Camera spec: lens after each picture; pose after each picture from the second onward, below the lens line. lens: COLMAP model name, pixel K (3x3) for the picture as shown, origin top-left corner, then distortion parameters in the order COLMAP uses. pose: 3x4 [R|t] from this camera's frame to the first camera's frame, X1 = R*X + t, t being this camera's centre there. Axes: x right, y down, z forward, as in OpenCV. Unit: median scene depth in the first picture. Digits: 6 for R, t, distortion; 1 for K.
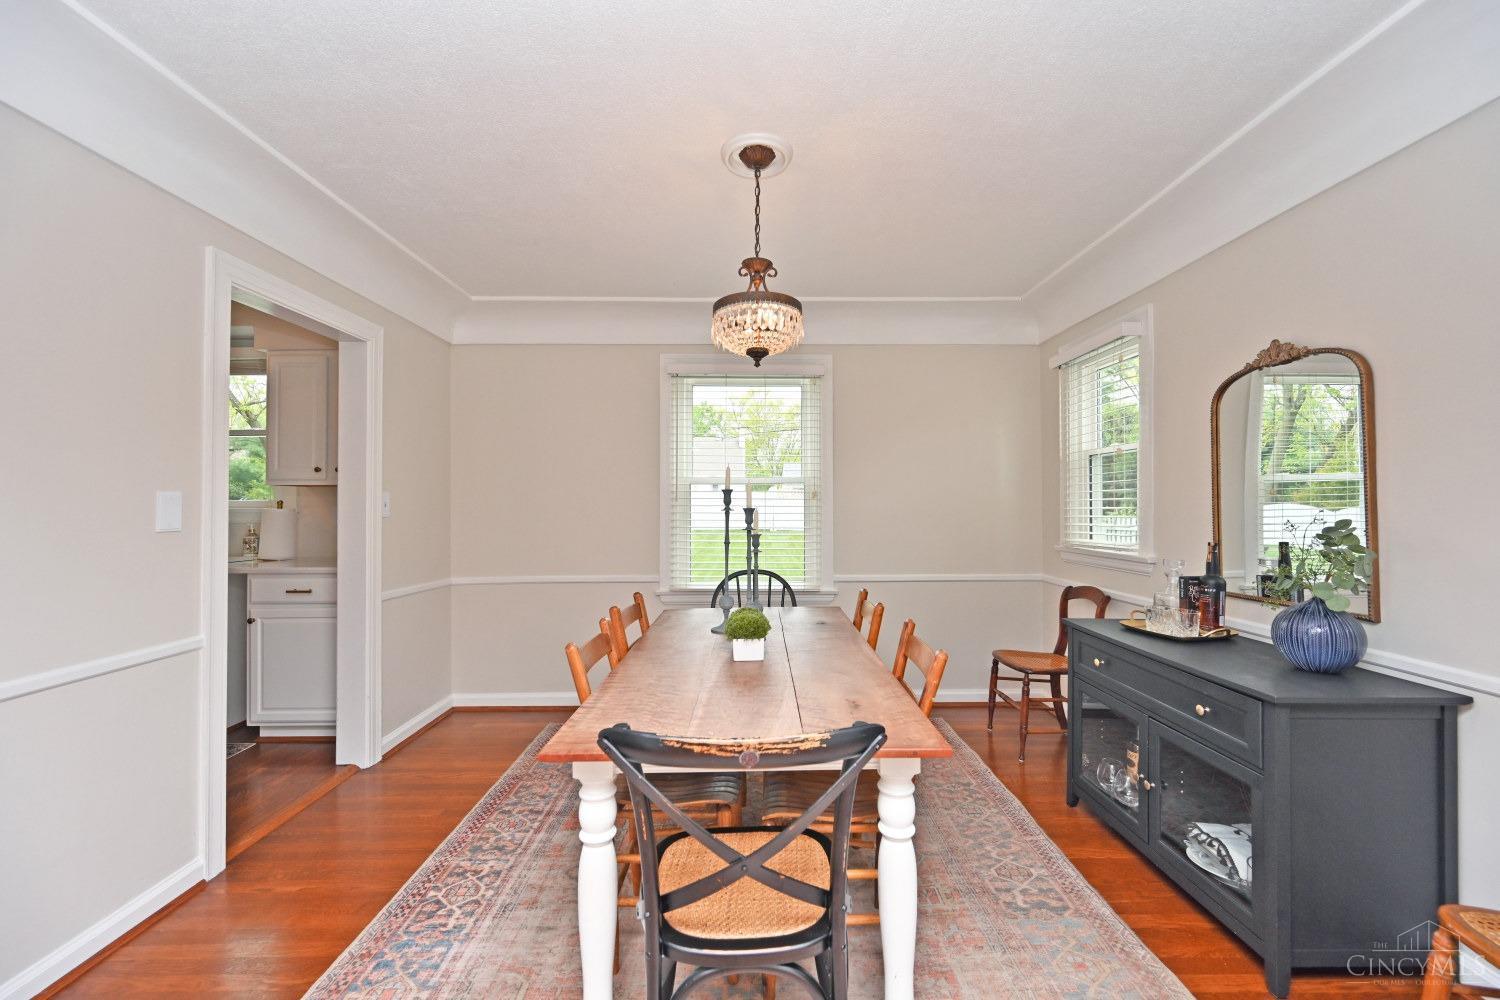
lens RADIAL K [[600.3, 0, 750.0], [0, 600.3, 500.0], [0, 0, 1]] dist [-0.000123, -0.000018]
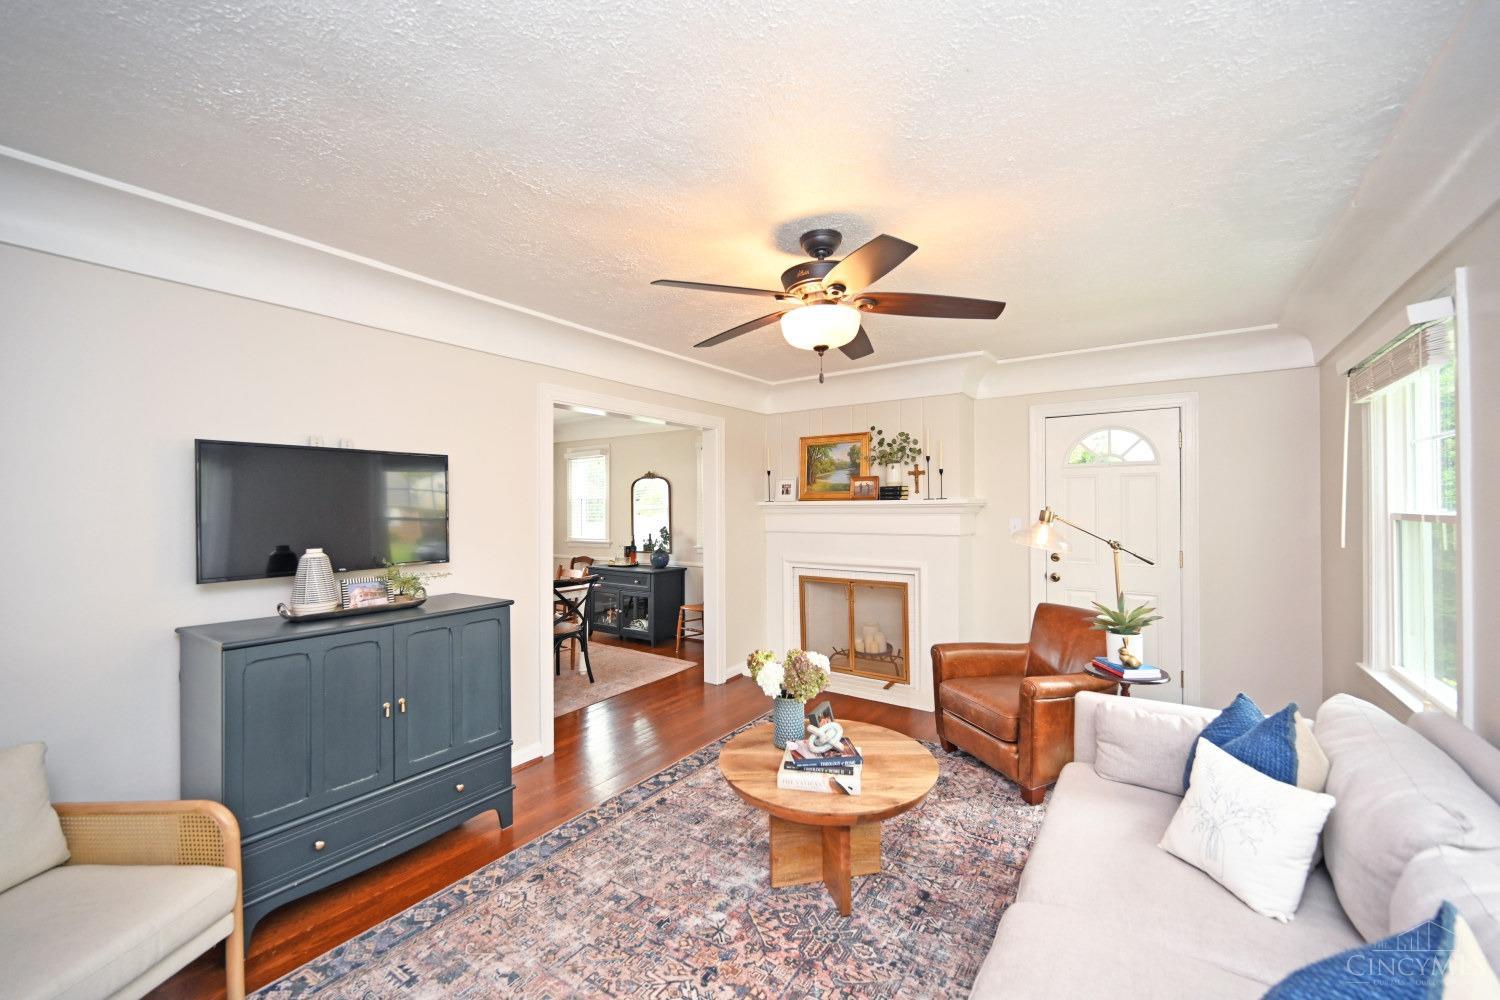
lens RADIAL K [[600.3, 0, 750.0], [0, 600.3, 500.0], [0, 0, 1]] dist [-0.000123, -0.000018]
pose [[0.570906, 0.004302, 0.821004, -1.490692], [-0.005011, 0.999986, -0.001755, -0.115605], [-0.821000, -0.003112, 0.570919, -1.326623]]
